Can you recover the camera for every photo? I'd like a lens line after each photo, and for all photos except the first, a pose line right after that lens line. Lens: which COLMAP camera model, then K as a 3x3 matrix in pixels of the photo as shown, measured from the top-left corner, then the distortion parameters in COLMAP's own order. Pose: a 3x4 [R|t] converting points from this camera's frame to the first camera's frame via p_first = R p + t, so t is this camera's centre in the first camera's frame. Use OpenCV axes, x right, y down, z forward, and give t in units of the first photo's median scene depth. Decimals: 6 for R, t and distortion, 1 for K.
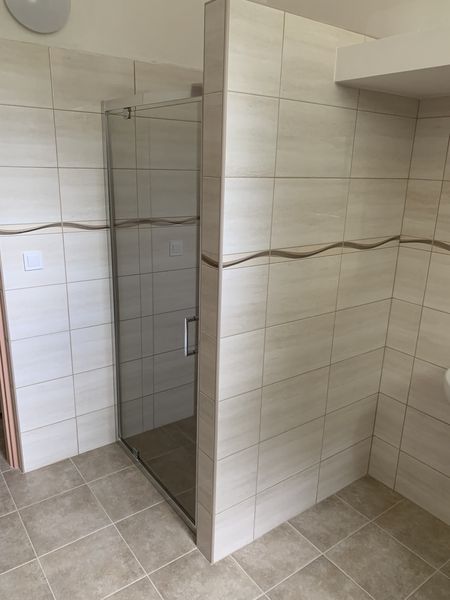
lens RADIAL K [[435.9, 0, 225.7], [0, 435.9, 267.0], [0, 0, 1]] dist [0.027348, -0.011409]
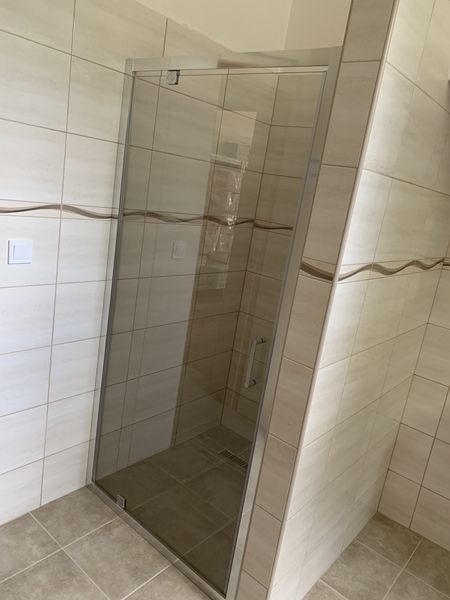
lens RADIAL K [[435.9, 0, 225.7], [0, 435.9, 267.0], [0, 0, 1]] dist [0.027348, -0.011409]
pose [[0.966231, 0.077276, 0.245816, -0.269220], [-0.071920, 0.996938, -0.030709, 0.009773], [-0.247437, 0.011993, 0.968830, 0.184650]]
